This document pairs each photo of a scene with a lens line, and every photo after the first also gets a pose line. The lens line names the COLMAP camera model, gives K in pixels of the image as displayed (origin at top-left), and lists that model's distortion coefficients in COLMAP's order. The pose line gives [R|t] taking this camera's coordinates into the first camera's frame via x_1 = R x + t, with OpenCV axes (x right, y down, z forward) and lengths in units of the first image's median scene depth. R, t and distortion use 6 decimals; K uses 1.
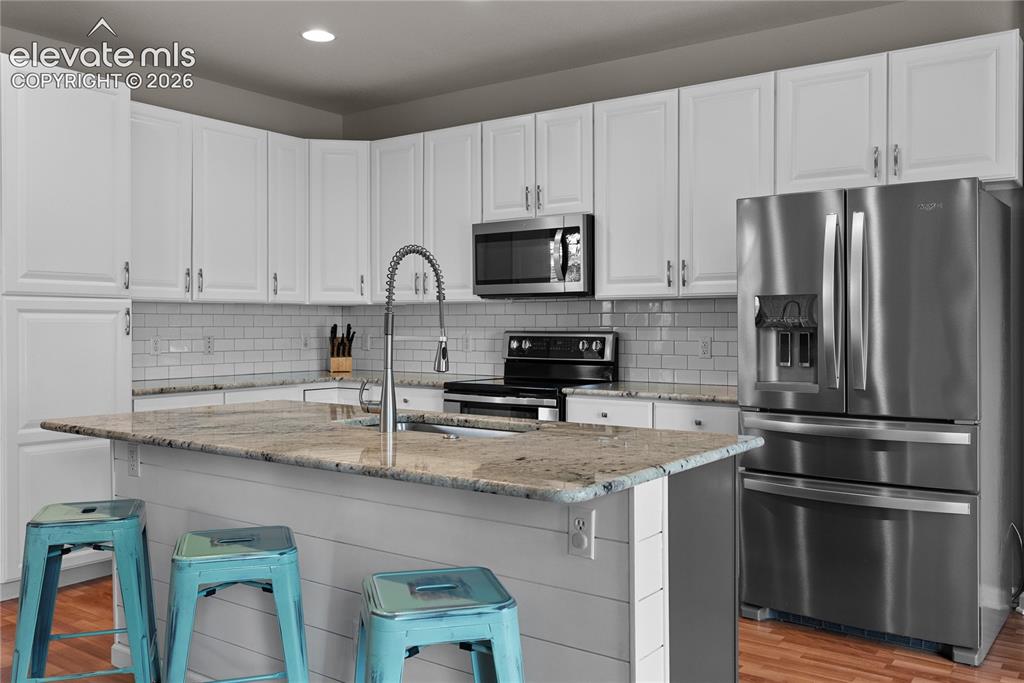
lens RADIAL K [[846.6, 0, 513.6], [0, 846.6, 337.8], [0, 0, 1]] dist [0.001401, -0.000888]
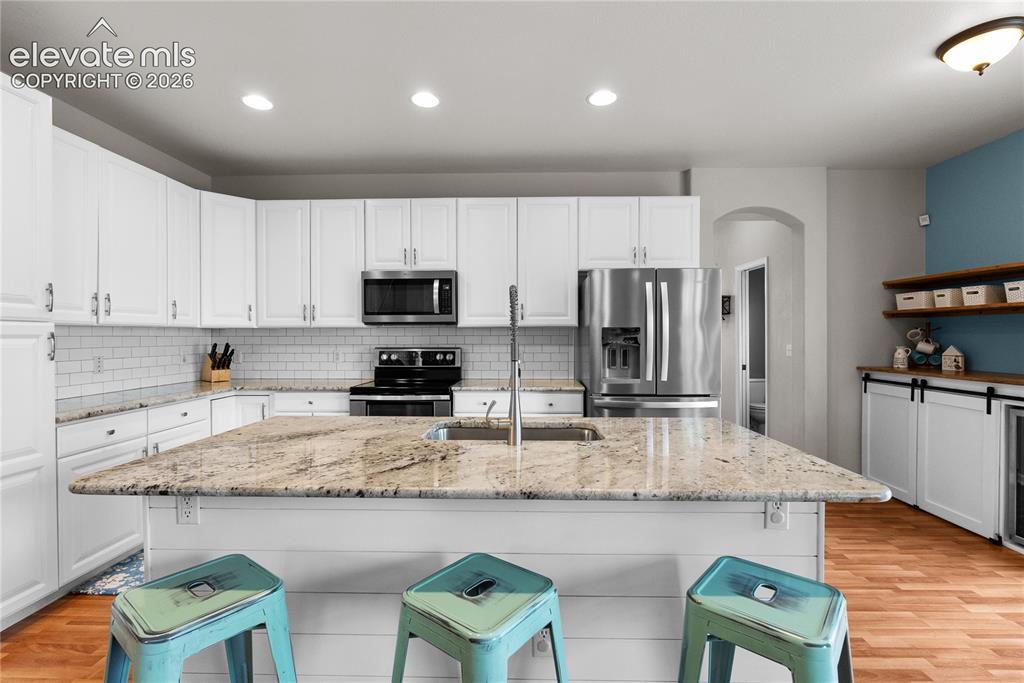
lens RADIAL K [[454.2, 0, 508.8], [0, 454.2, 340.4], [0, 0, 1]] dist [-0.002703, -0.000846]
pose [[0.834207, -0.005696, 0.551422, -0.263570], [0.009864, 0.999941, -0.004593, -0.015628], [-0.551363, 0.009270, 0.834214, 0.251903]]
